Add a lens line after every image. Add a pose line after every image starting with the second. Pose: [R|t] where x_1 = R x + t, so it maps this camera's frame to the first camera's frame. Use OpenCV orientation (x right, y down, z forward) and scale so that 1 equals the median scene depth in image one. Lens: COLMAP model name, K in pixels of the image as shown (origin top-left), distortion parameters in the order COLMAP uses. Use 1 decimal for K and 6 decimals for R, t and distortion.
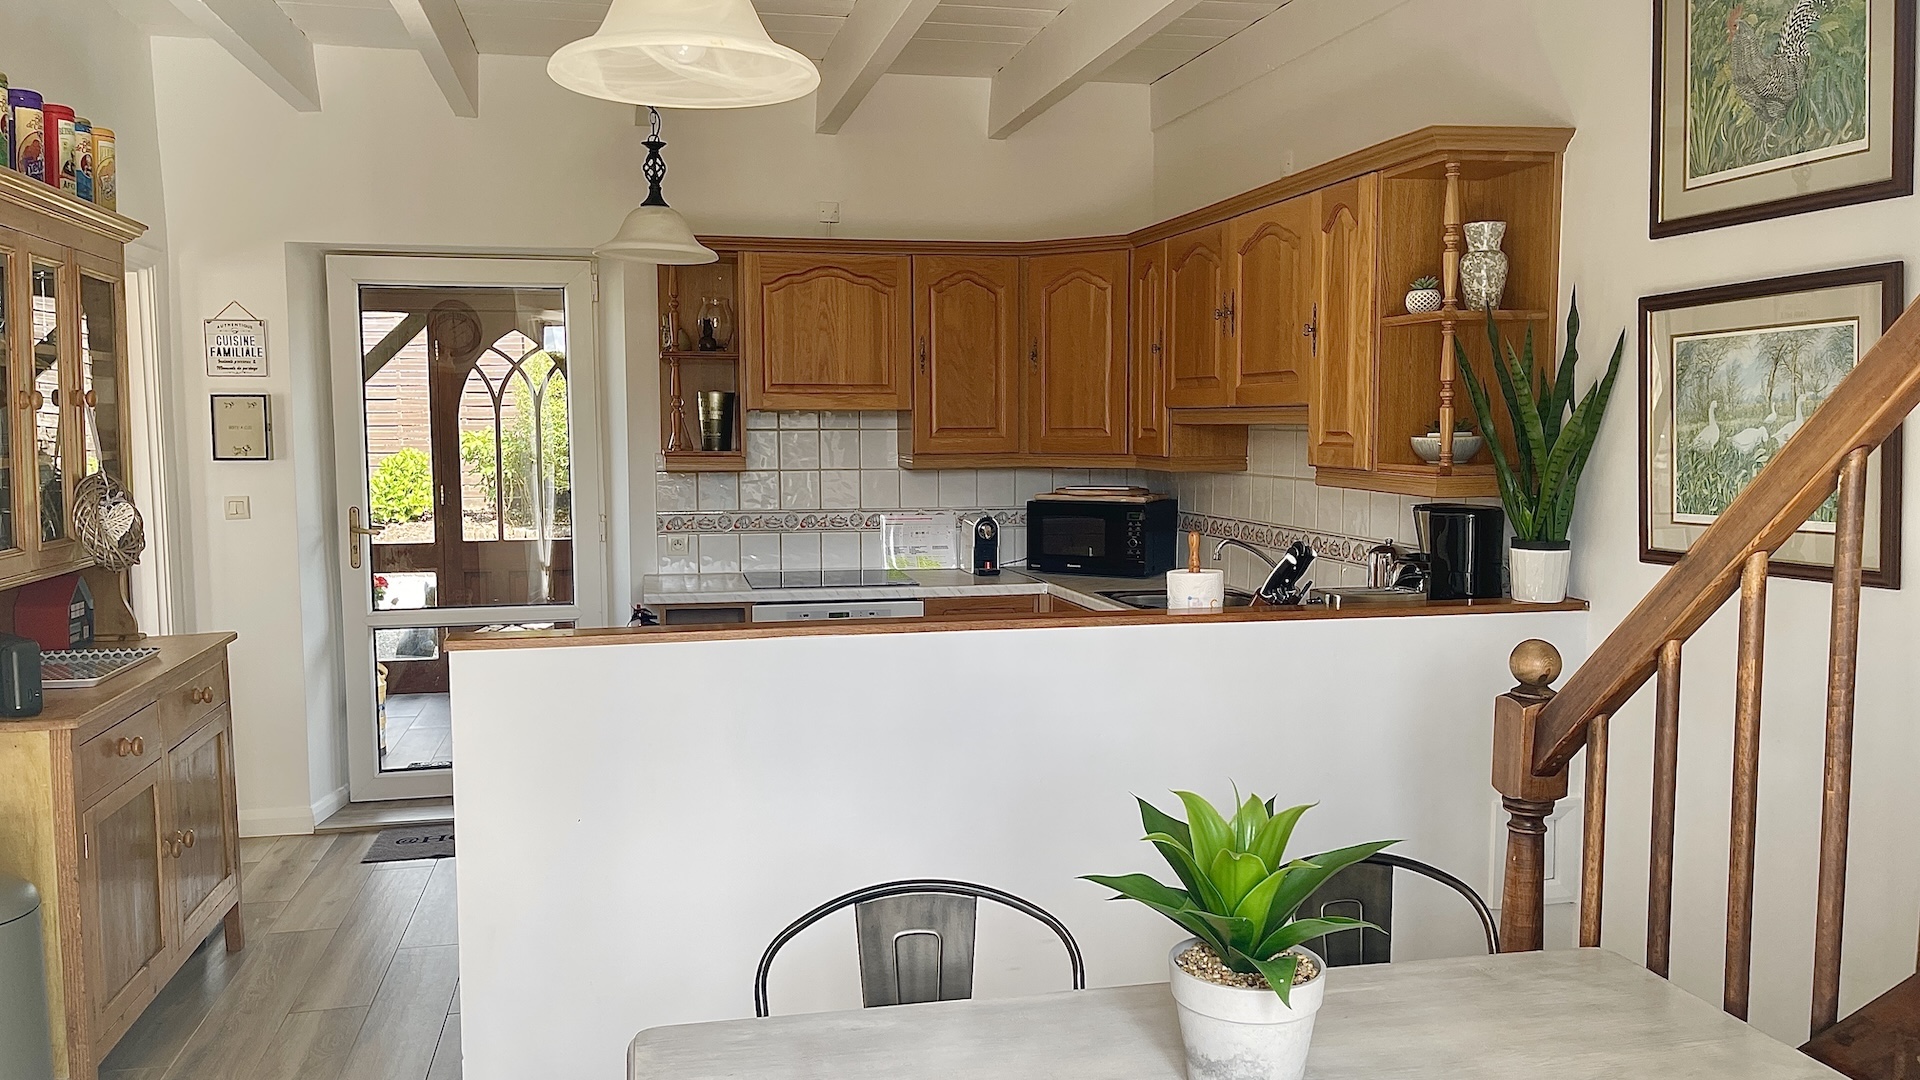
lens RADIAL K [[1441.1, 0, 946.8], [0, 1441.1, 545.7], [0, 0, 1]] dist [0.054903, -0.086927]
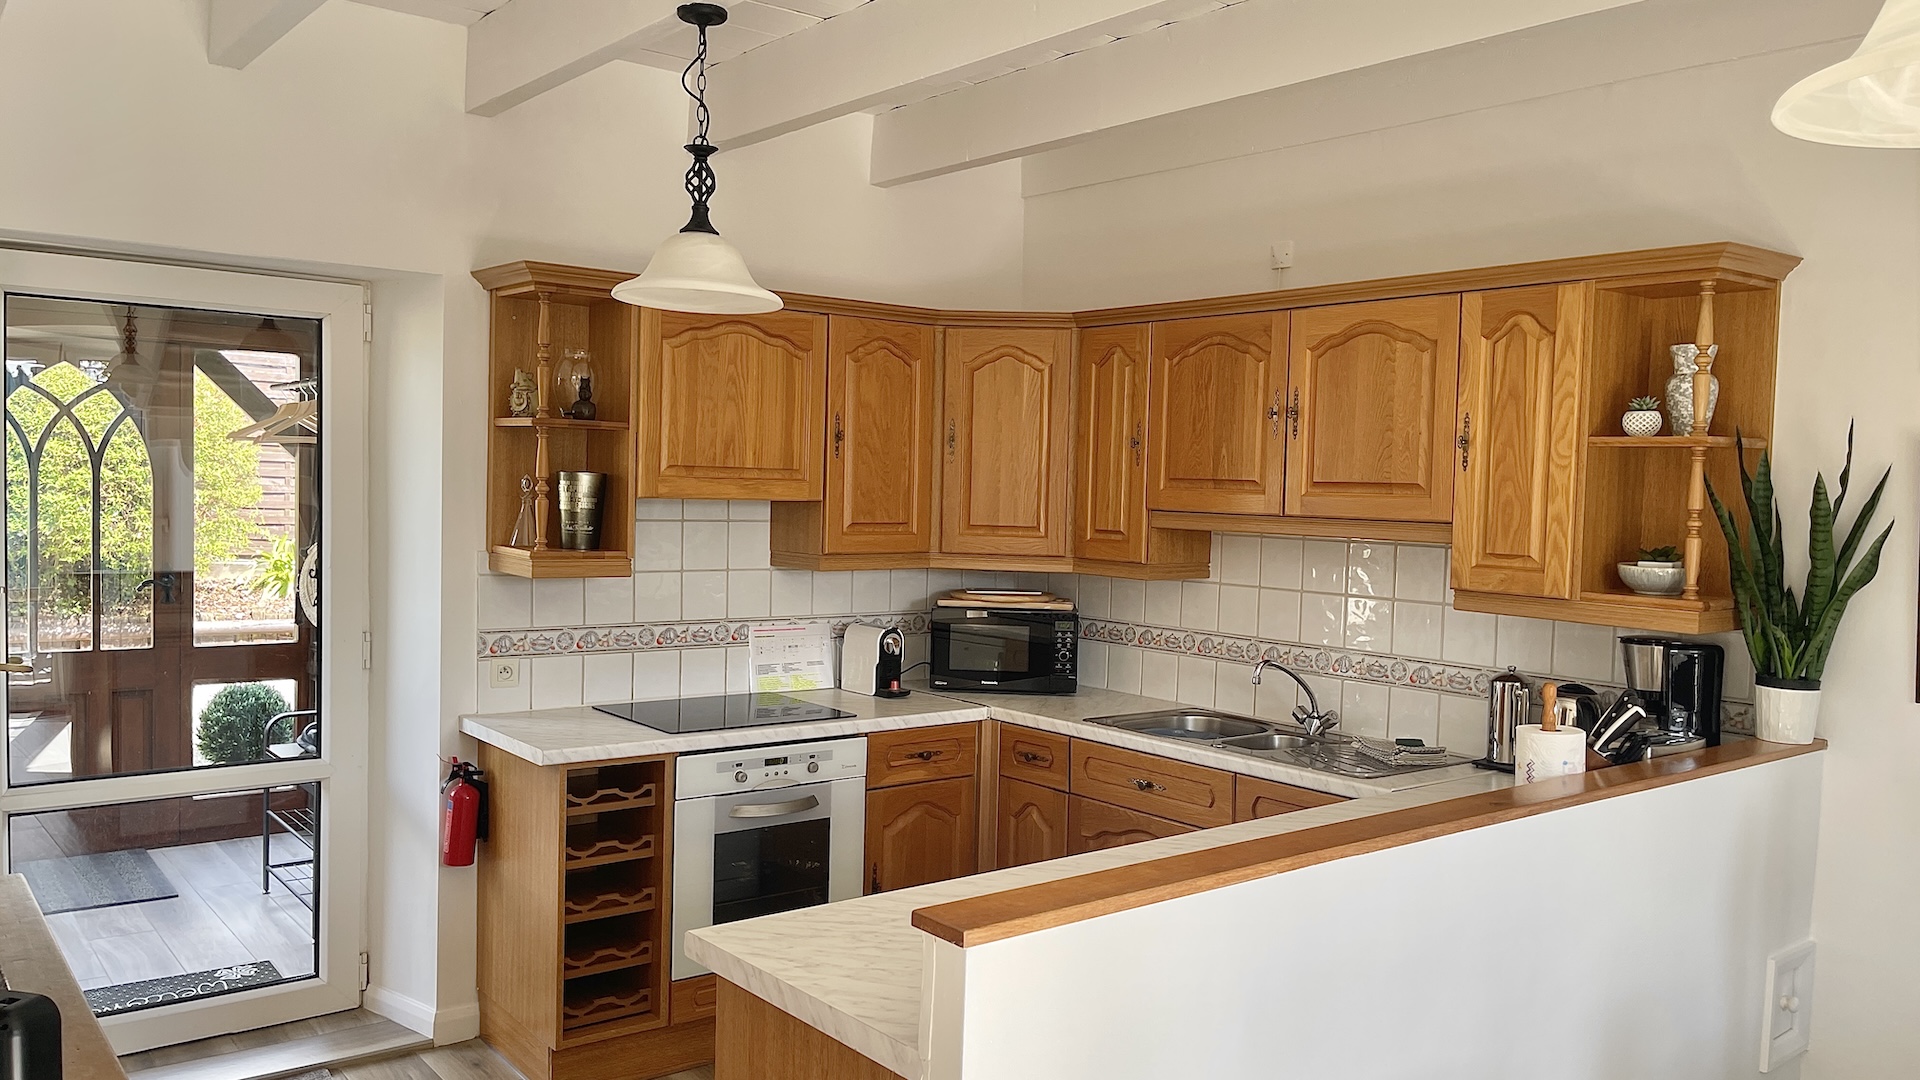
lens RADIAL K [[1441.1, 0, 959.1], [0, 1441.1, 539.2], [0, 0, 1]] dist [0.054903, -0.086927]
pose [[0.899524, 0.008726, 0.436784, -0.327802], [0.009735, 0.999152, -0.040010, -0.040545], [-0.436762, 0.040242, 0.898676, 0.238888]]
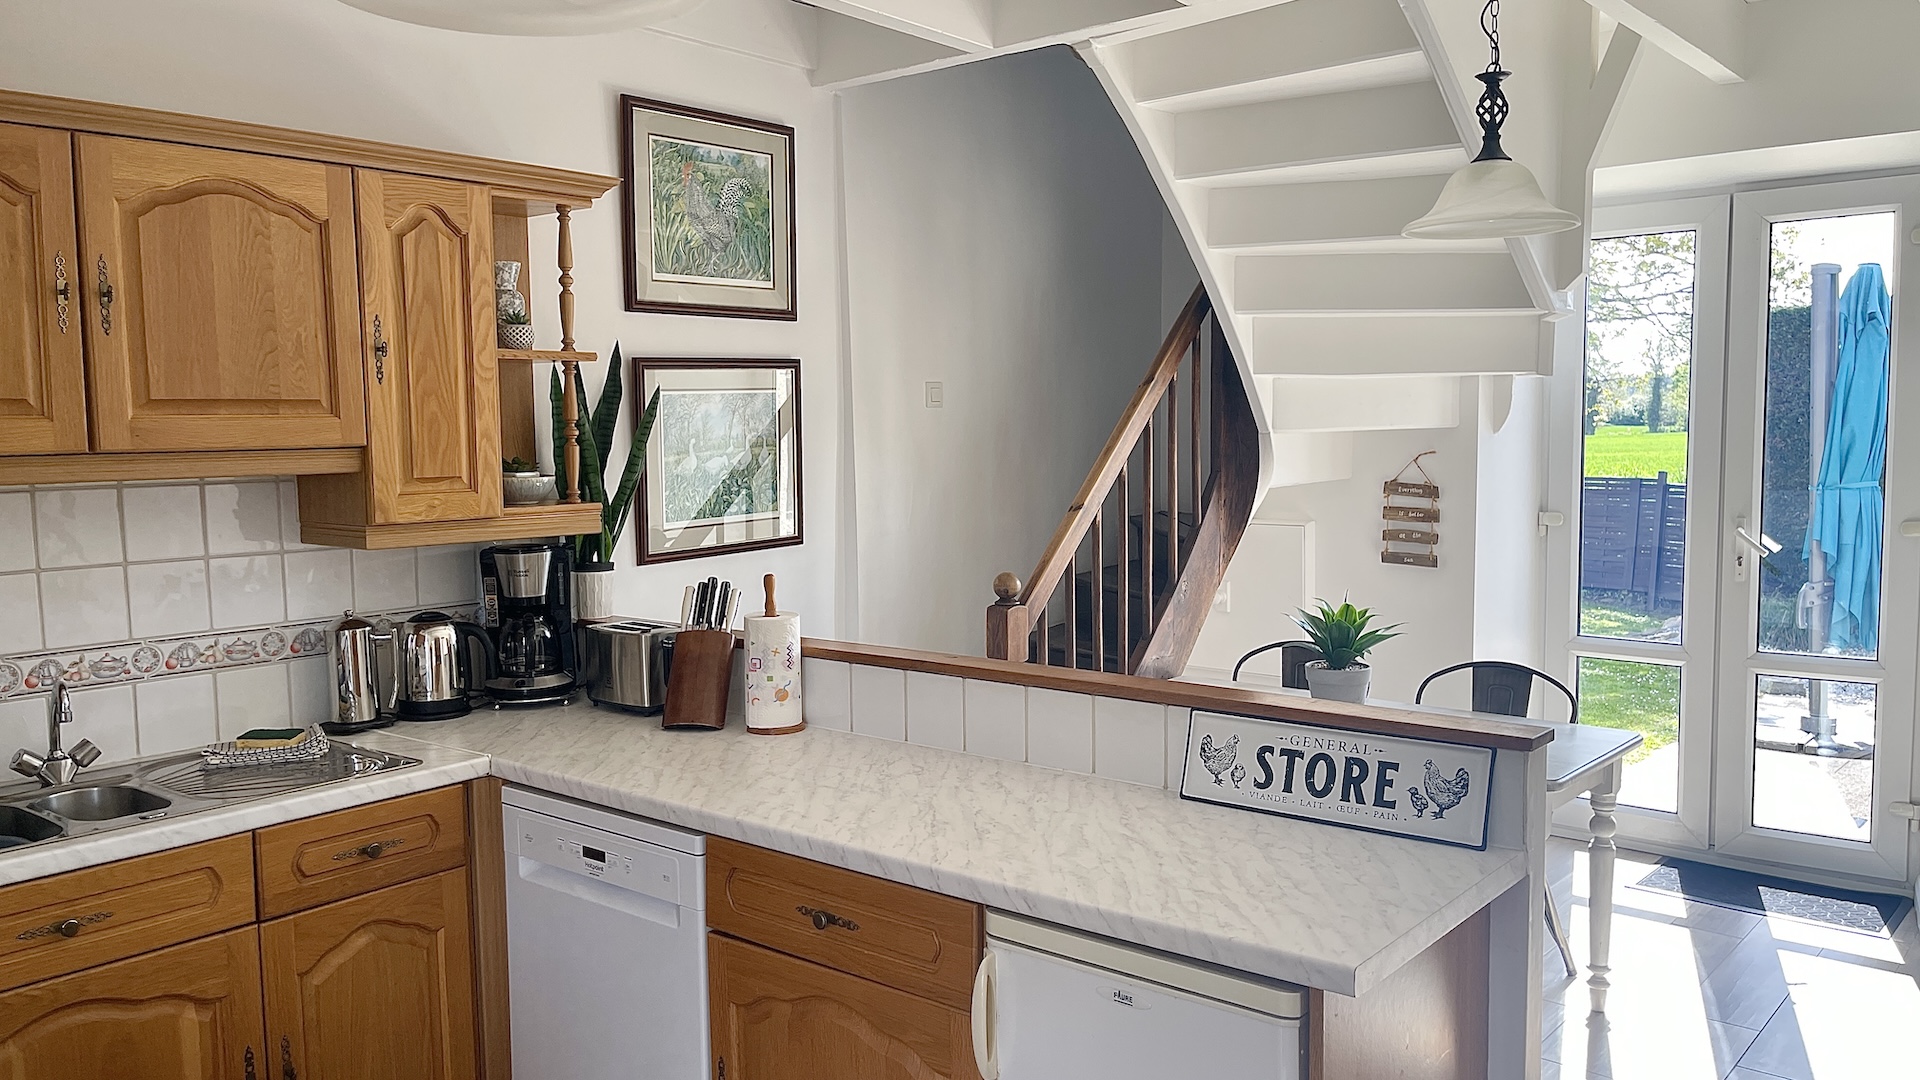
lens RADIAL K [[1441.1, 0, 957.9], [0, 1441.1, 541.3], [0, 0, 1]] dist [0.054903, -0.086927]
pose [[-0.602482, -0.055347, 0.796211, -0.419458], [0.086173, 0.987250, 0.133833, -0.093946], [-0.793467, 0.149244, -0.590031, 0.922665]]
